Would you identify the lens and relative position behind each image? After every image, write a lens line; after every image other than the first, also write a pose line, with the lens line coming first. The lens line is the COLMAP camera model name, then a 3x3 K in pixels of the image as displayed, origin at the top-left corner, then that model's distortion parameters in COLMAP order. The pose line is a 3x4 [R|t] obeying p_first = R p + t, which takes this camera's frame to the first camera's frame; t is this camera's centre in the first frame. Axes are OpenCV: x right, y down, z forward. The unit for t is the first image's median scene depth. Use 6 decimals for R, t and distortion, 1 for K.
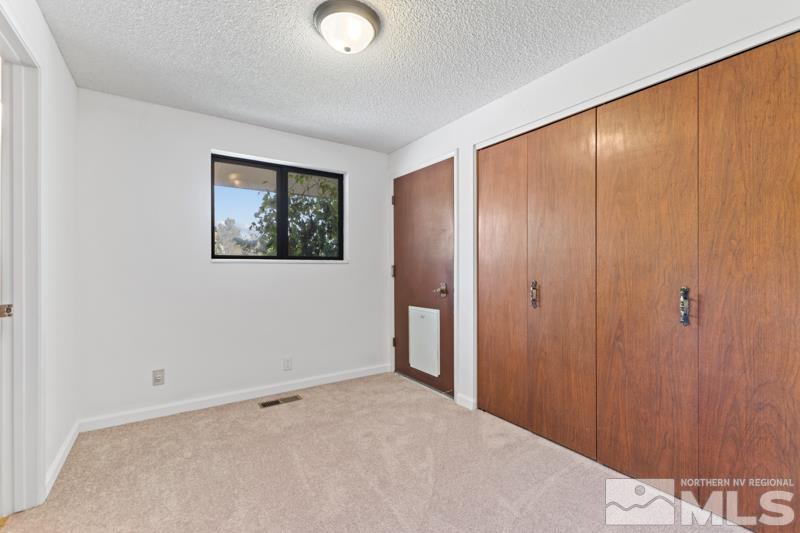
lens RADIAL K [[347.3, 0, 402.5], [0, 347.3, 267.1], [0, 0, 1]] dist [-0.001038, -0.000365]
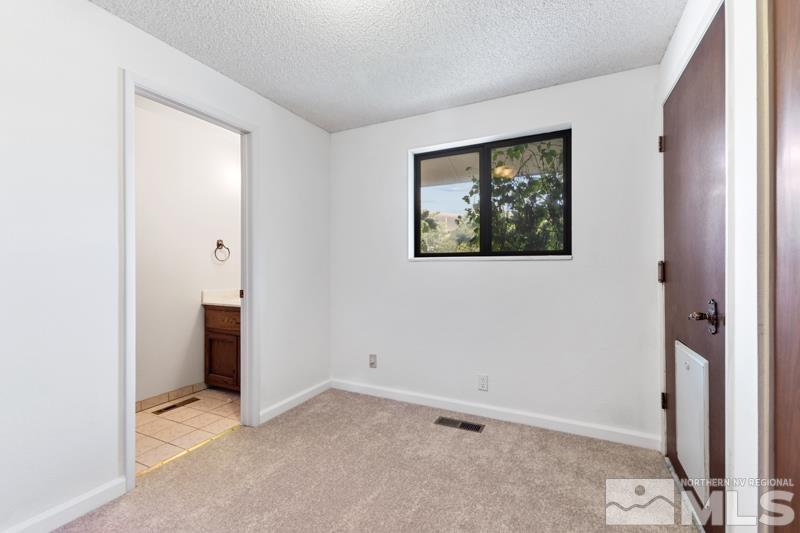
lens RADIAL K [[347.3, 0, 402.5], [0, 347.3, 267.1], [0, 0, 1]] dist [-0.001038, -0.000365]
pose [[0.493170, 0.000088, -0.869933, 0.296786], [0.001723, 0.999998, 0.001078, 0.003075], [0.869931, -0.002031, 0.493169, 0.437869]]
